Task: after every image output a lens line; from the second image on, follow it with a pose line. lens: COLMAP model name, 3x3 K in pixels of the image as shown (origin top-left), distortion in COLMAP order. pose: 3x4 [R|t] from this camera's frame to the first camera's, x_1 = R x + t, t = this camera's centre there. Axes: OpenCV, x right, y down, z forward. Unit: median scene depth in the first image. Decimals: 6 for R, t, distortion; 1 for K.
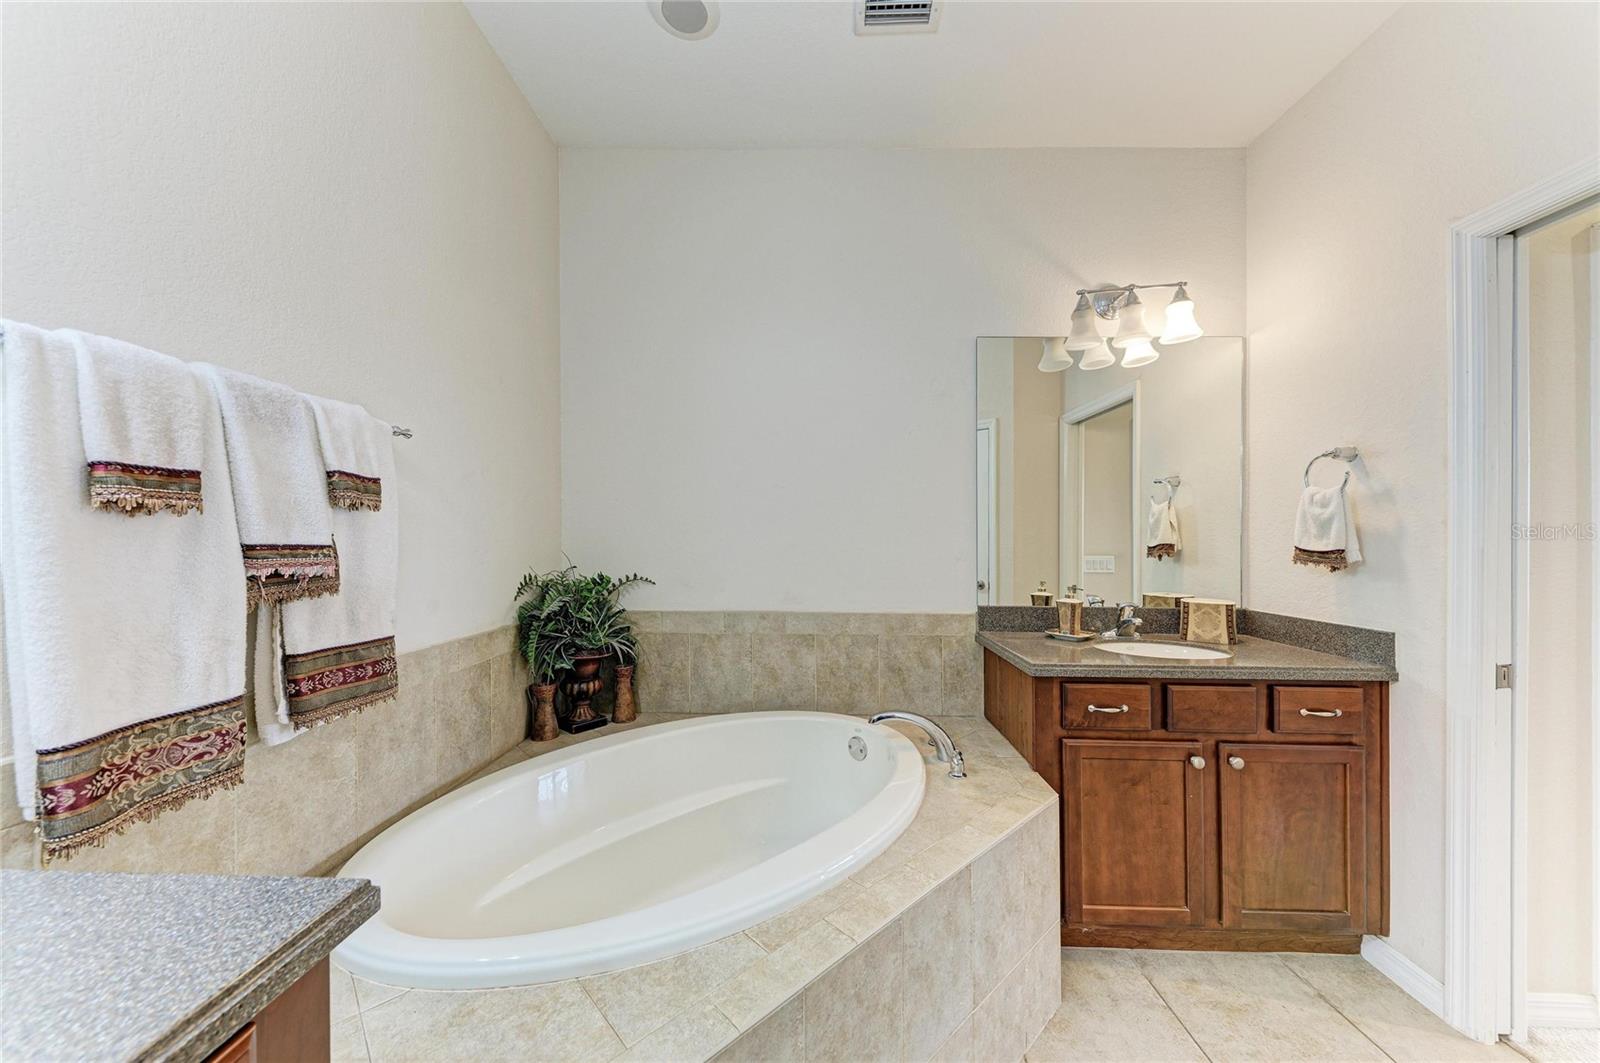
lens RADIAL K [[559.5, 0, 805.8], [0, 559.5, 537.8], [0, 0, 1]] dist [0.020988, -0.005946]
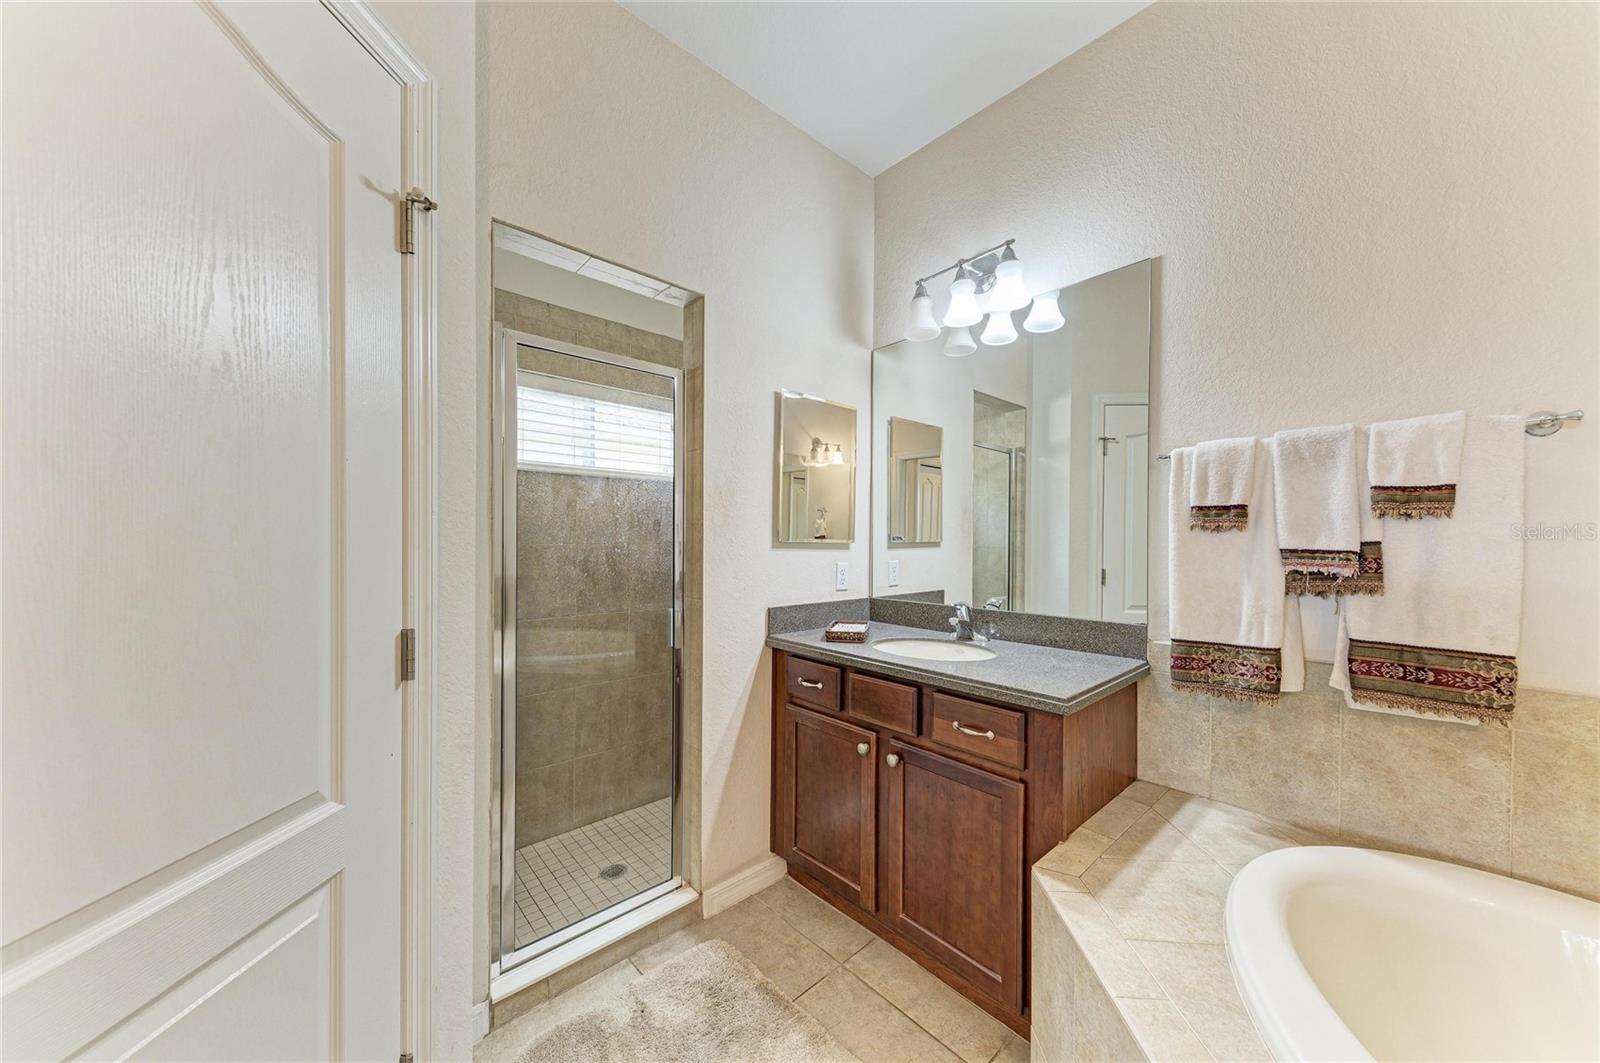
lens RADIAL K [[559.5, 0, 805.8], [0, 559.5, 537.8], [0, 0, 1]] dist [0.020988, -0.005946]
pose [[-0.726289, -0.008561, -0.687337, 0.842714], [-0.004641, 0.999961, -0.007552, 0.000006], [0.687374, -0.002295, -0.726300, 1.104876]]
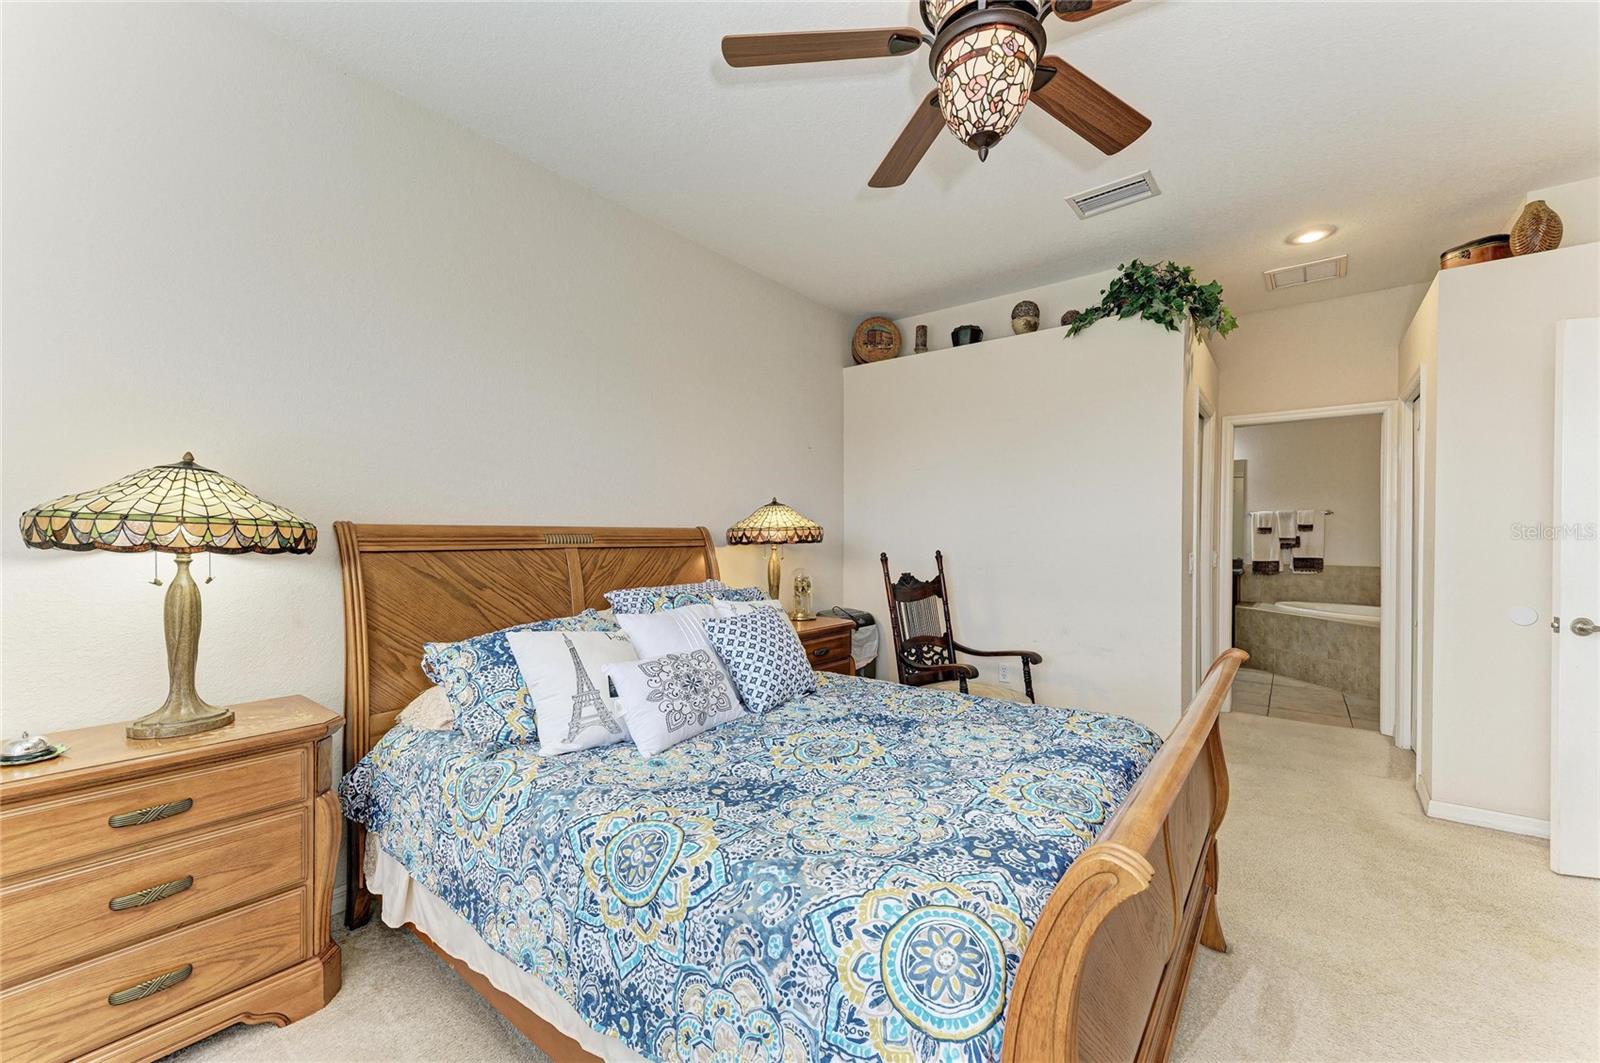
lens RADIAL K [[635.3, 0, 810.2], [0, 635.3, 540.2], [0, 0, 1]] dist [0.010595, -0.000178]
pose [[-0.597345, -0.003821, -0.801976, 7.226128], [0.002226, 0.999977, -0.006422, 0.062009], [0.801982, -0.005621, -0.597322, 0.959614]]
